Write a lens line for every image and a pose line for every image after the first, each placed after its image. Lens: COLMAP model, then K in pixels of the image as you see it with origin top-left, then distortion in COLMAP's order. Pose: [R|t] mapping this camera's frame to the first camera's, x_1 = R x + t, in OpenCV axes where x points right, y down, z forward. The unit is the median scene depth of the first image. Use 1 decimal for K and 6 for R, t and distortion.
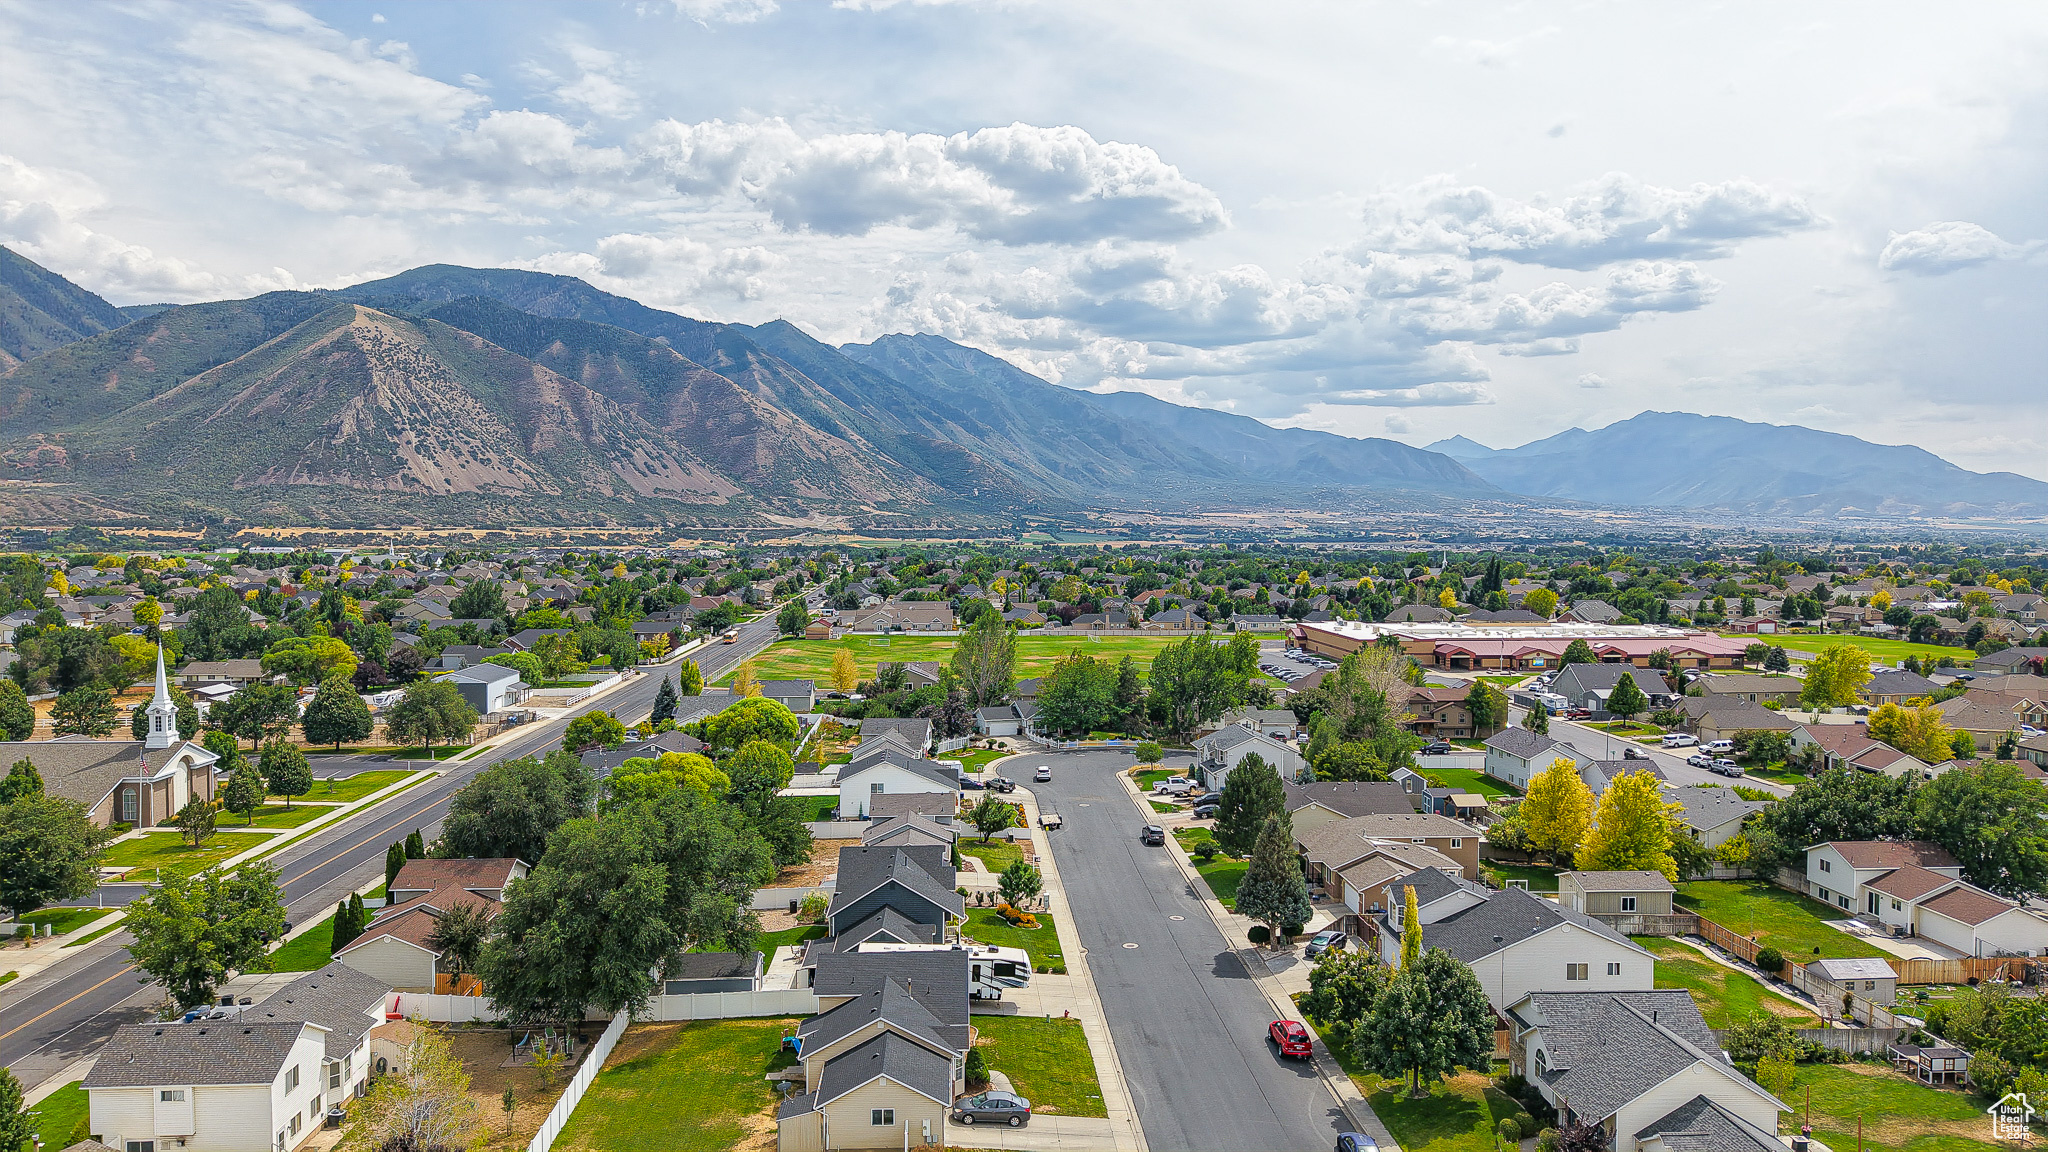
lens RADIAL K [[1369.4, 0, 1018.9], [0, 1369.4, 583.2], [0, 0, 1]] dist [0.029154, -0.029111]
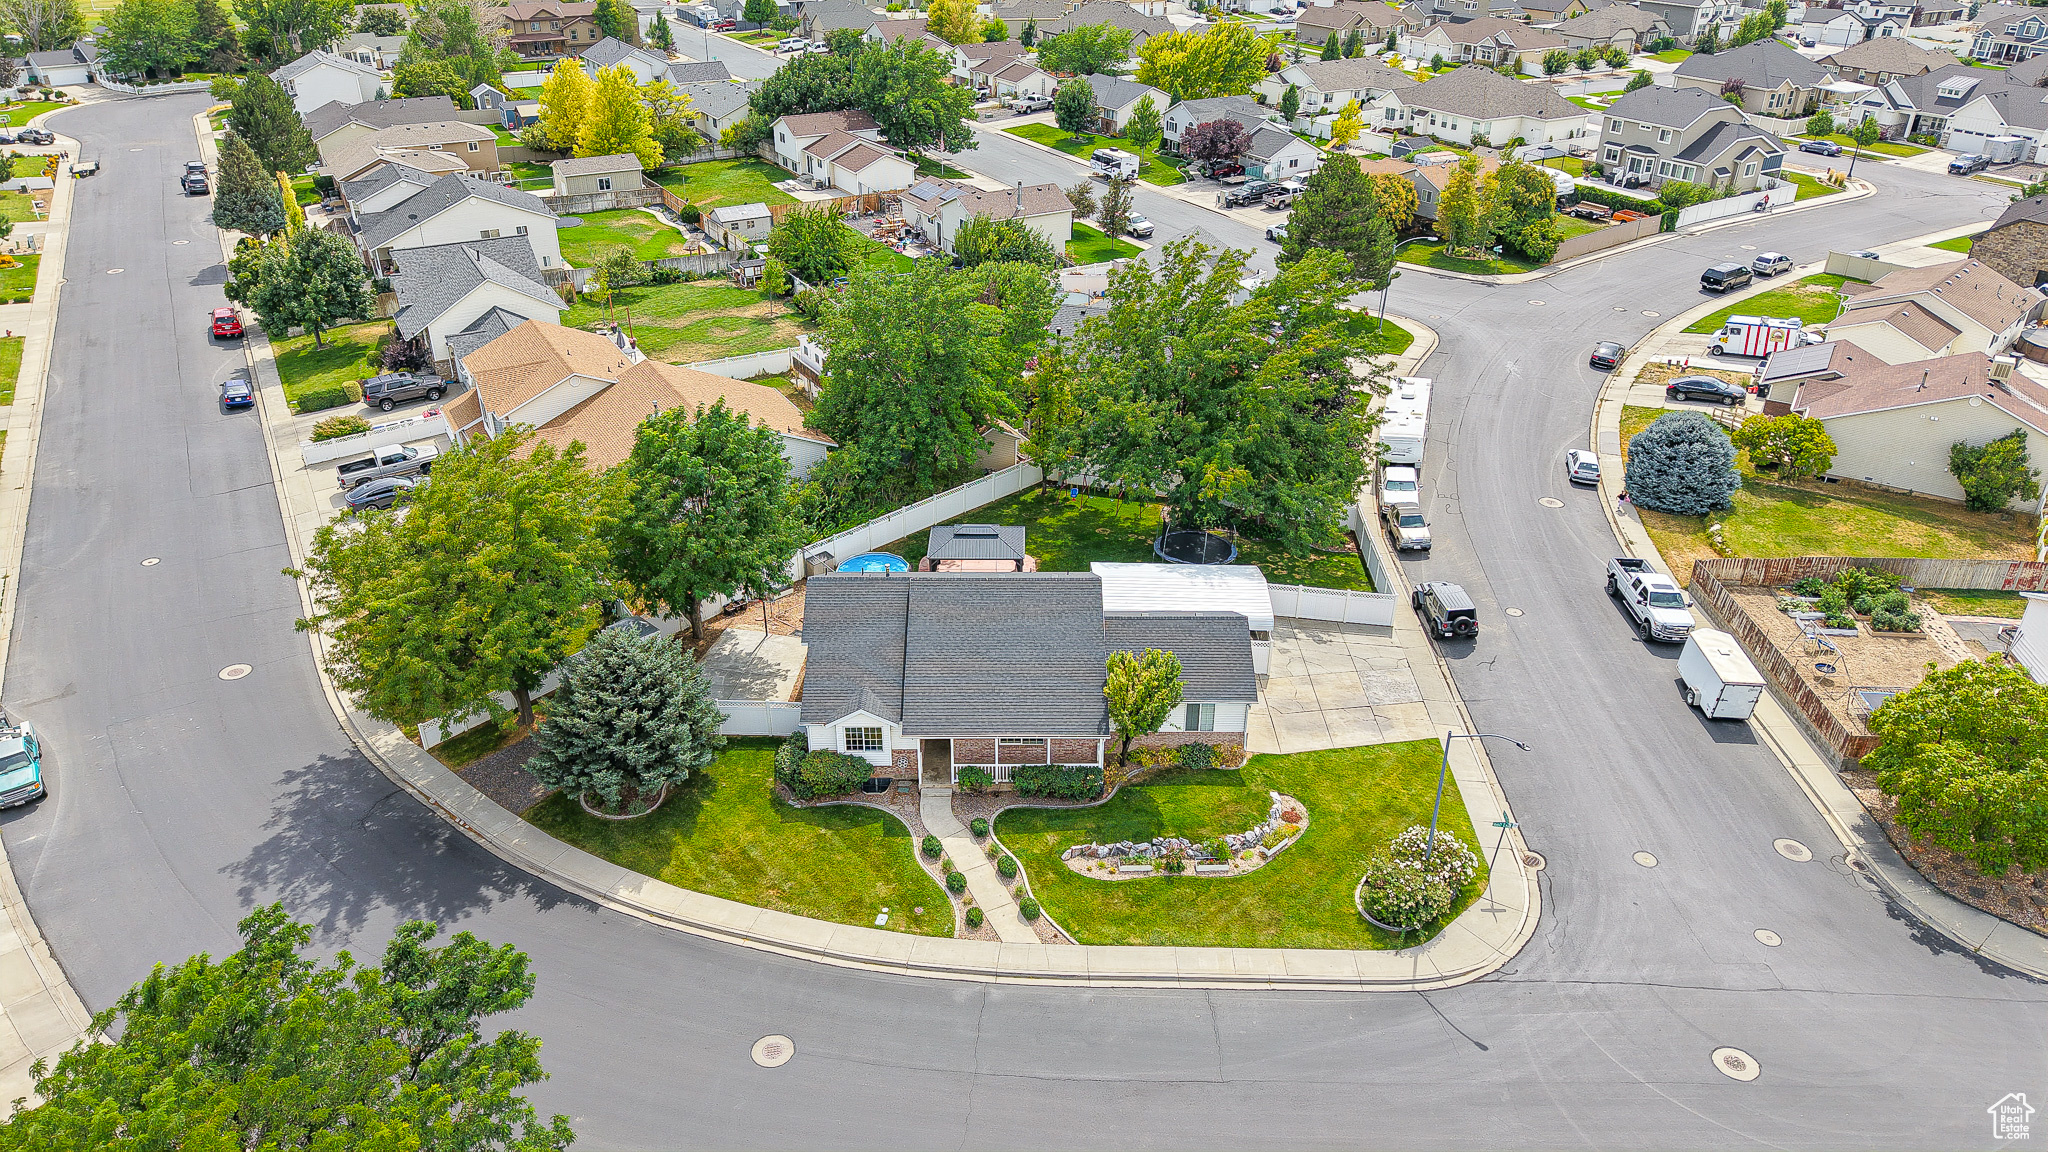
lens RADIAL K [[1386.8, 0, 1025.6], [0, 1386.8, 598.8], [0, 0, 1]] dist [-0.001004, -0.002543]
pose [[0.899639, -0.211215, 0.382149, 0.220969], [0.016556, 0.891087, 0.453531, 0.018010], [-0.436321, -0.401687, 0.805153, -0.220564]]
